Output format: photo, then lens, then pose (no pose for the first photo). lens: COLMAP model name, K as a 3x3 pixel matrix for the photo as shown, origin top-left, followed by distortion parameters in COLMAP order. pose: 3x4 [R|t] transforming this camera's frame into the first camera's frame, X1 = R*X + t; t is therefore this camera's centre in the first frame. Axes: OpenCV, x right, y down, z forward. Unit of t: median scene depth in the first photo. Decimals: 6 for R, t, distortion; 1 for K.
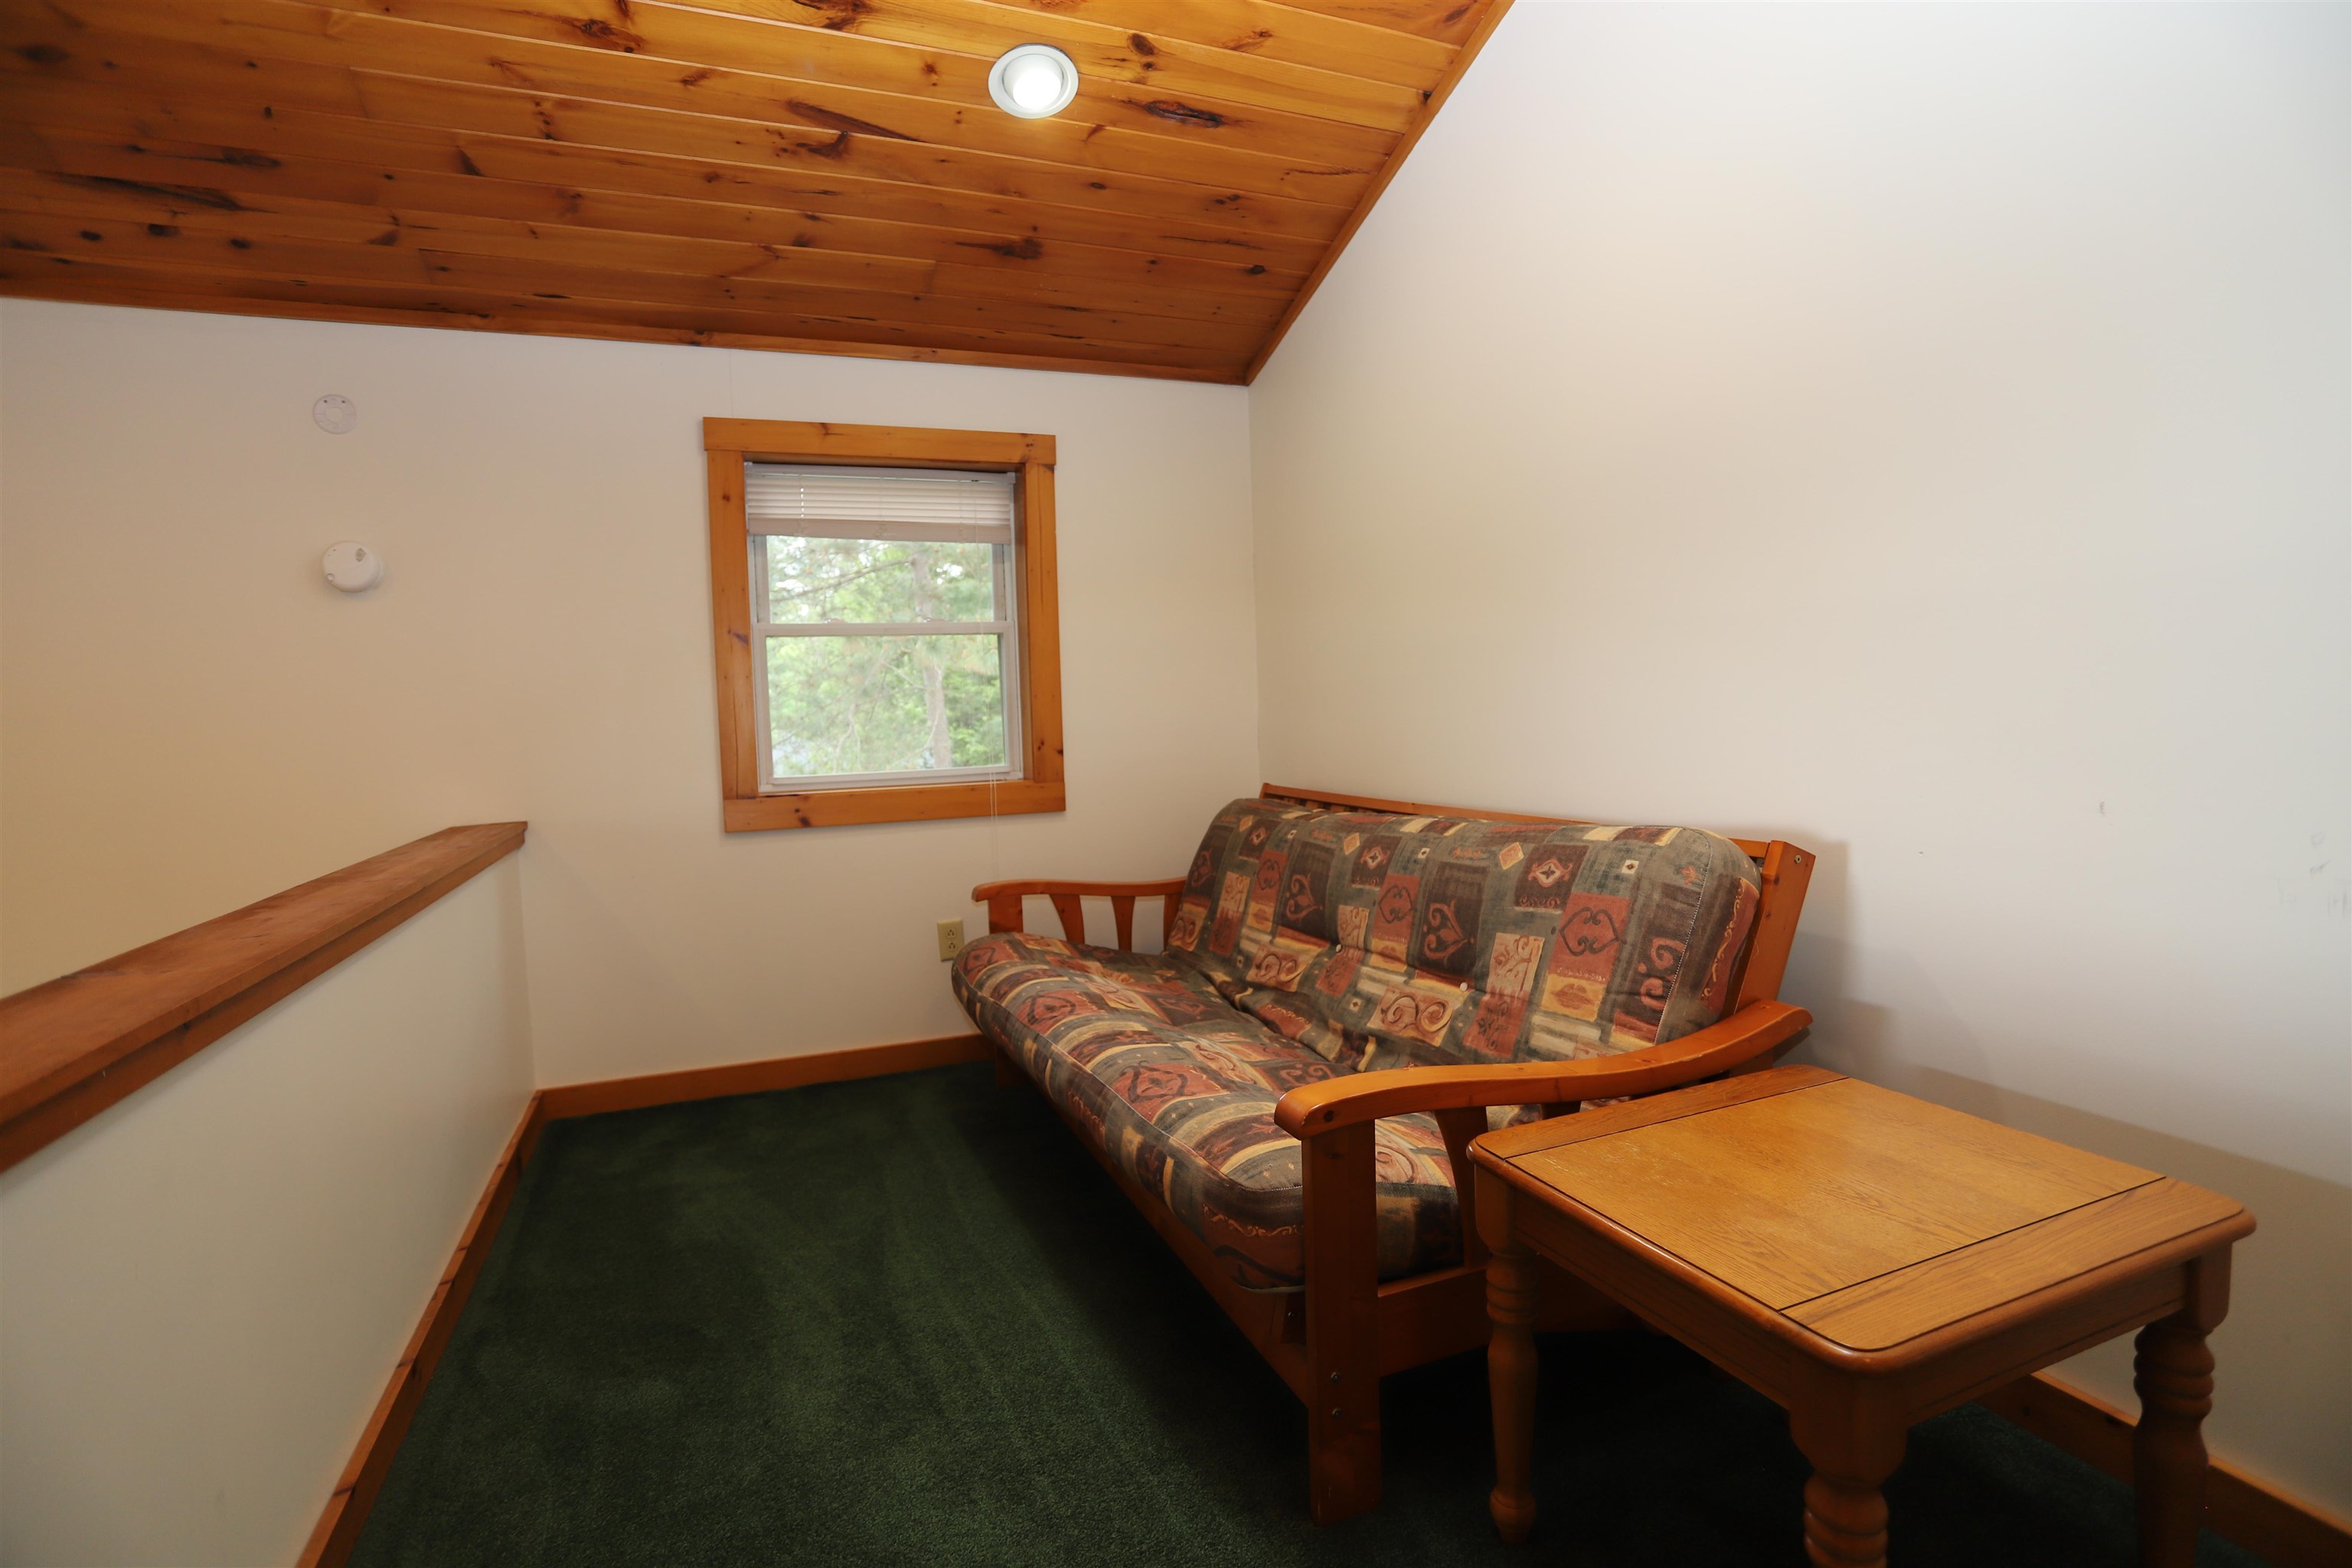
lens RADIAL K [[1144.1, 0, 1176.0], [0, 1144.1, 784.0], [0, 0, 1]] dist [-0.088376, 0.037114]
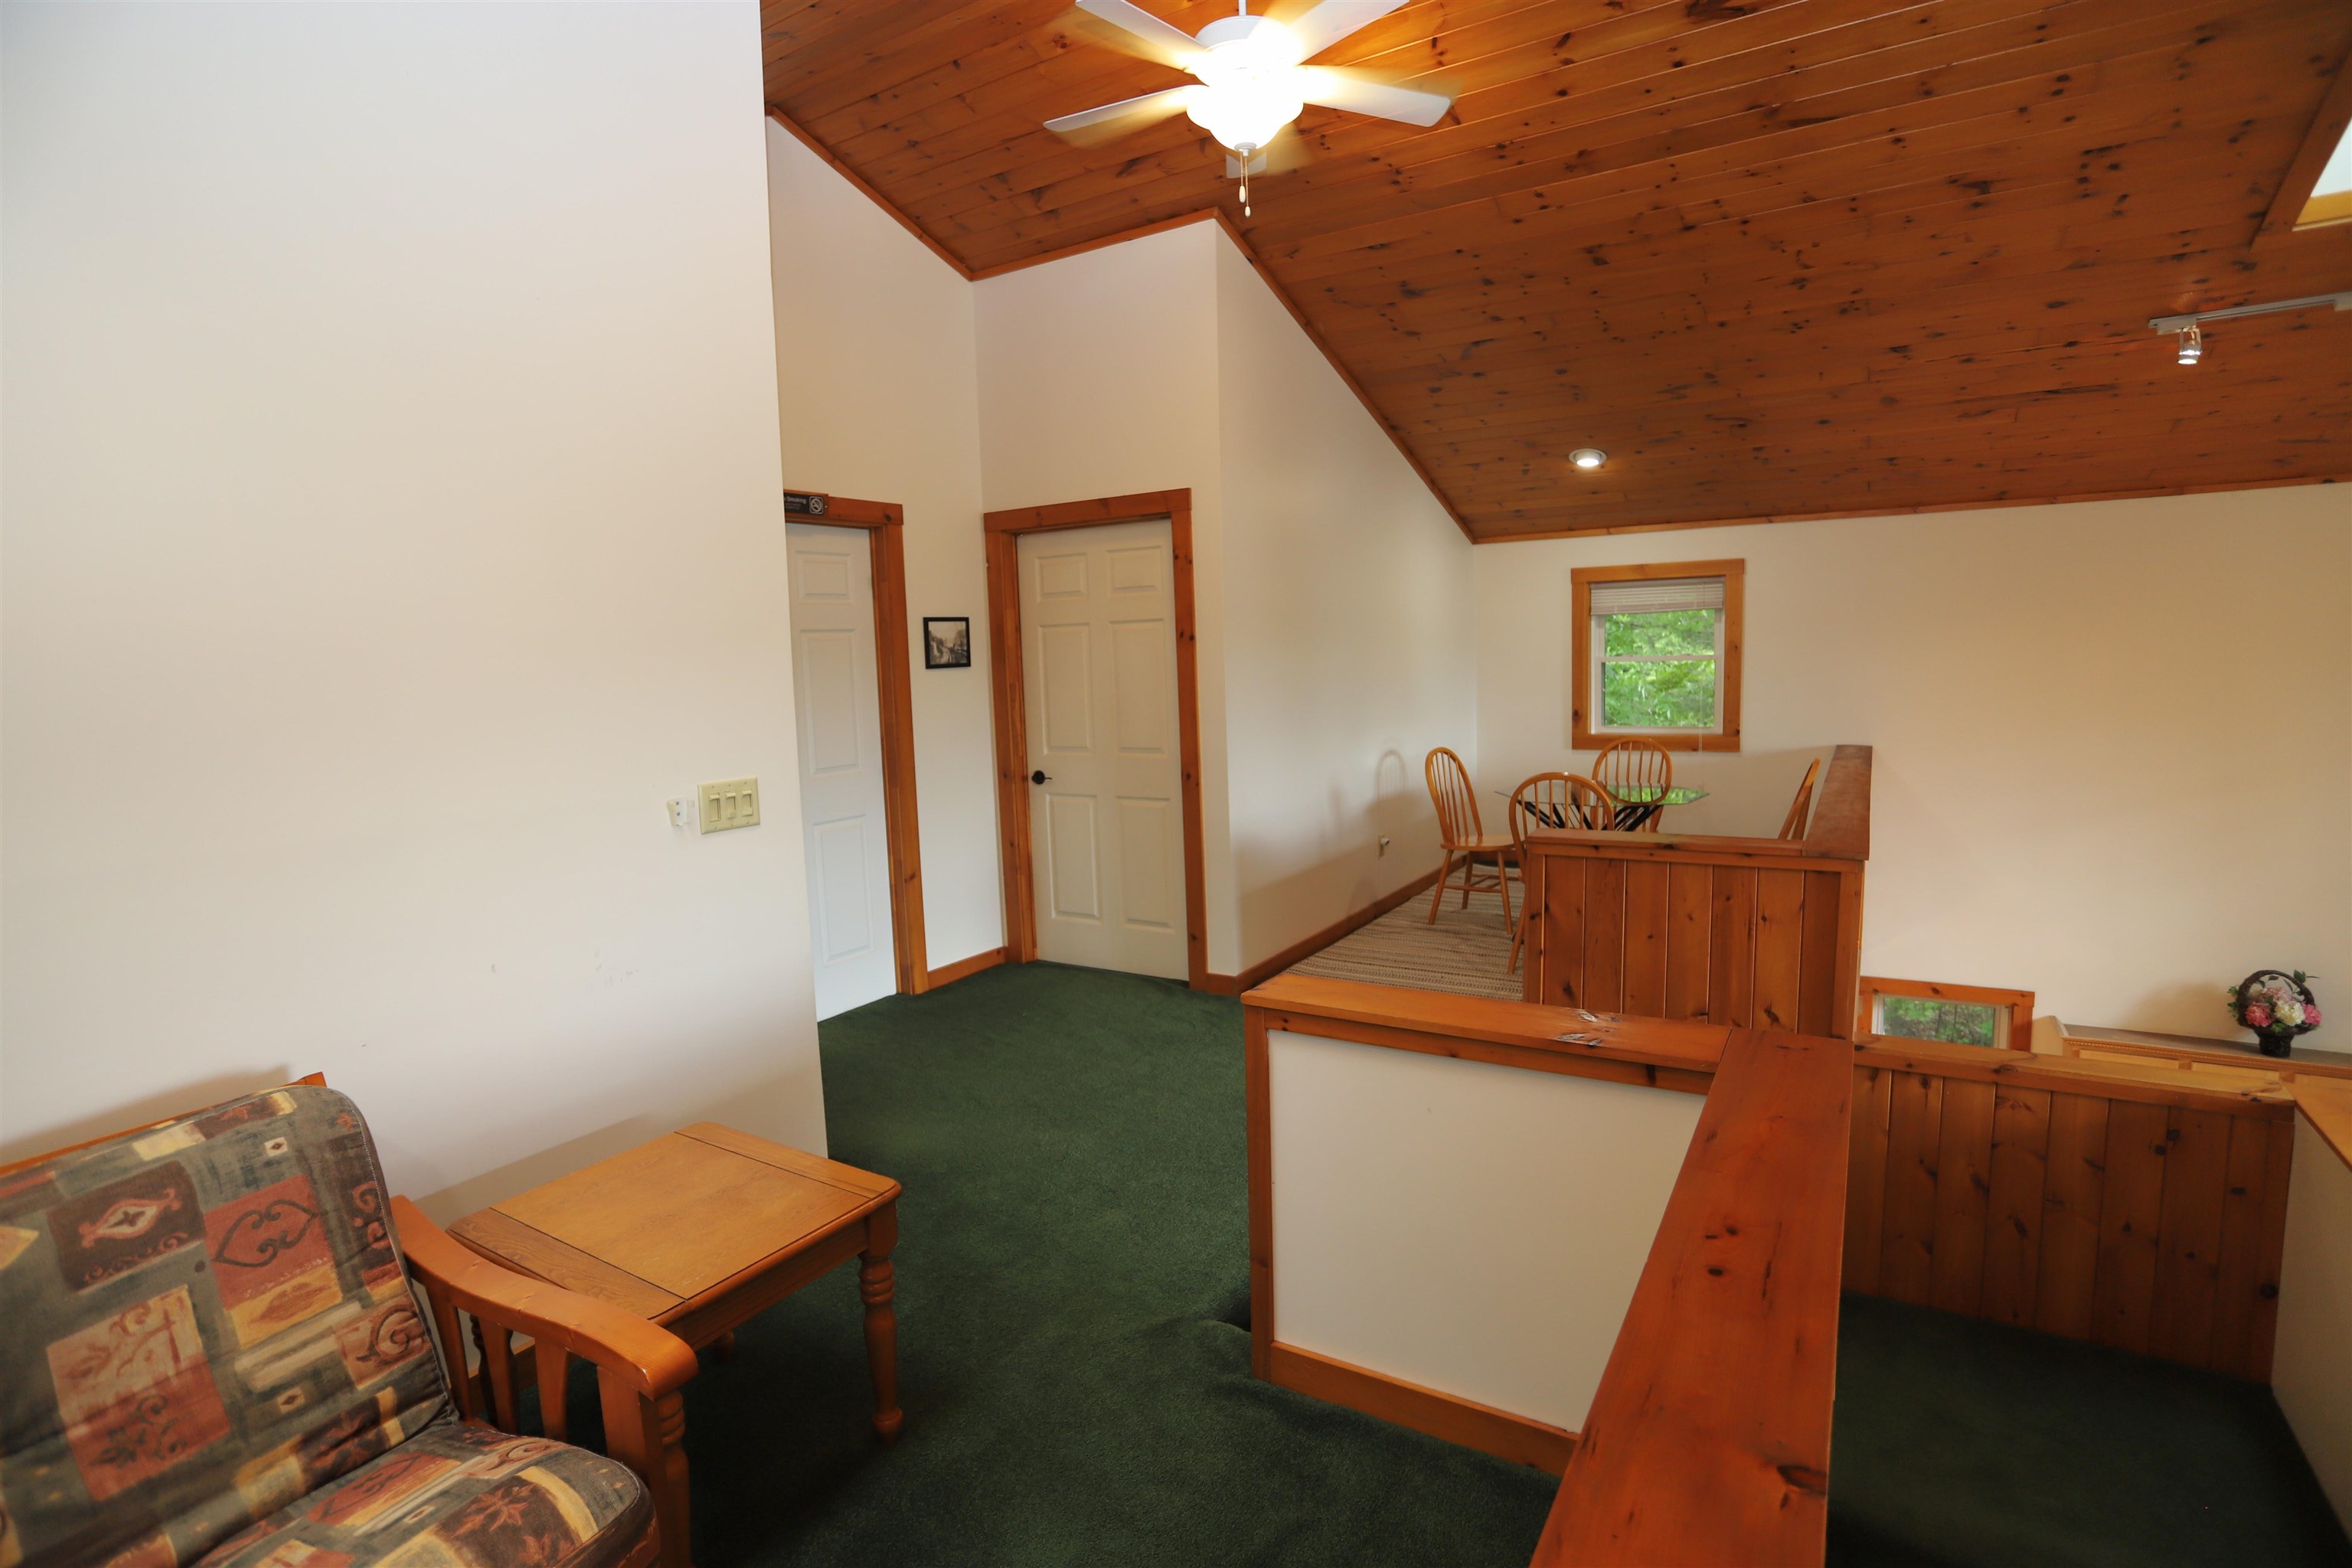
lens RADIAL K [[1144.1, 0, 1176.0], [0, 1144.1, 784.0], [0, 0, 1]] dist [-0.088376, 0.037114]
pose [[-0.581919, -0.037422, 0.812385, -0.779960], [0.114945, 0.985128, 0.127715, -0.260026], [-0.805083, 0.167699, -0.568963, 0.868959]]
